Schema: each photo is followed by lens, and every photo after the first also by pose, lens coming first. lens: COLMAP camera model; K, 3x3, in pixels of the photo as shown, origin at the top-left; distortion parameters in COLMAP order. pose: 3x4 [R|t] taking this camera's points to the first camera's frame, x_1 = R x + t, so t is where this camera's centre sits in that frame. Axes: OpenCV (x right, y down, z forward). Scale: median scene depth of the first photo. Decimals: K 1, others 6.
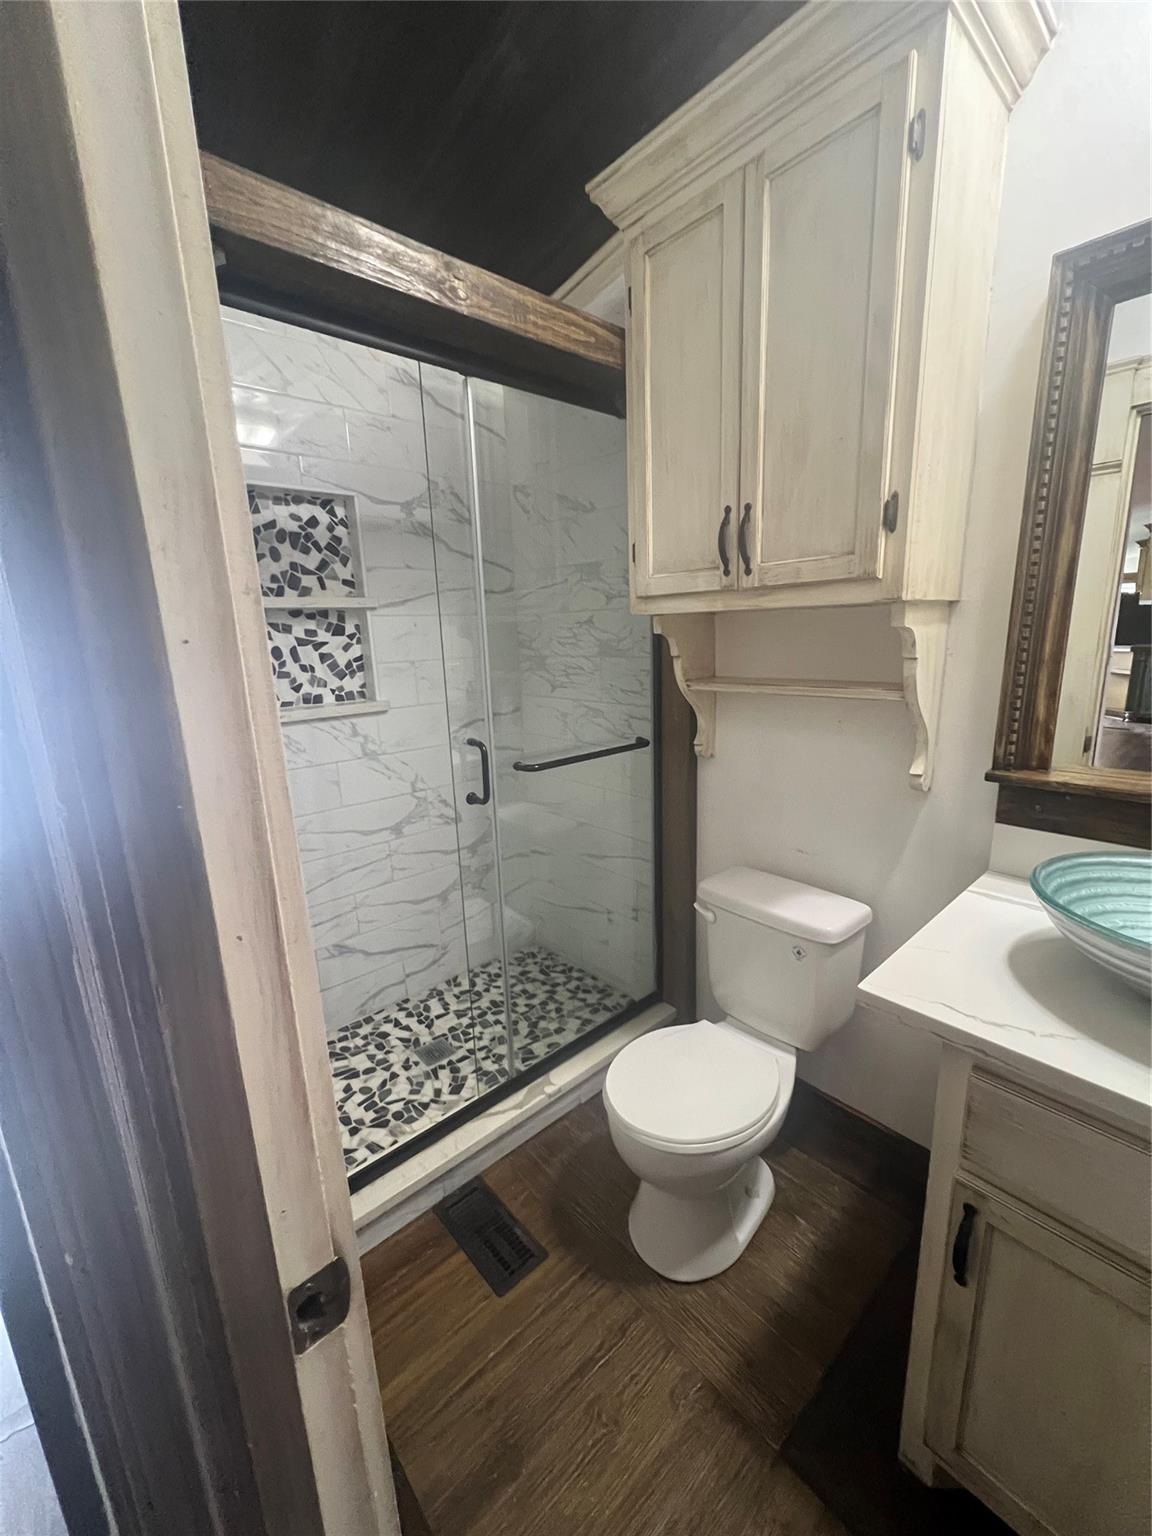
lens RADIAL K [[611.0, 0, 576.0], [0, 611.0, 768.0], [0, 0, 1]] dist [0.000881, -0.000065]
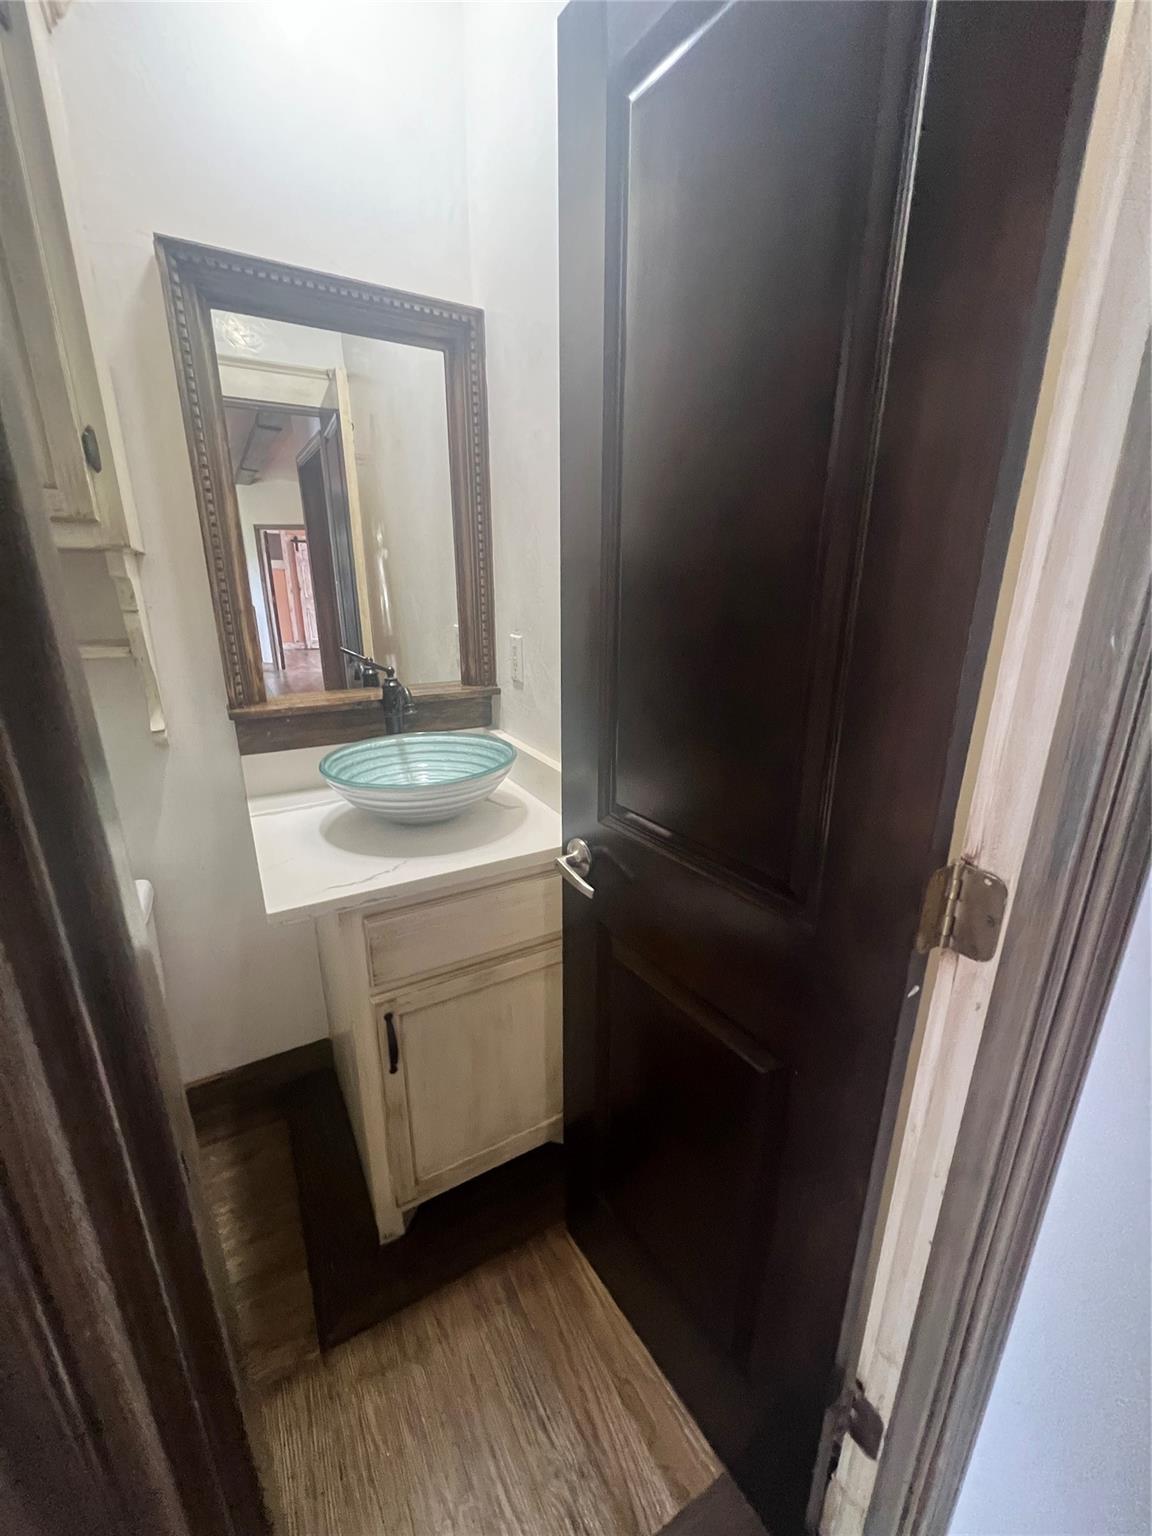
lens RADIAL K [[611.8, 0, 576.0], [0, 611.8, 768.0], [0, 0, 1]] dist [-0.001077, -0.000010]
pose [[0.209293, -0.256865, 0.943513, -0.318189], [0.204263, 0.955080, 0.214704, -0.007690], [-0.956281, 0.147789, 0.252359, 0.139860]]
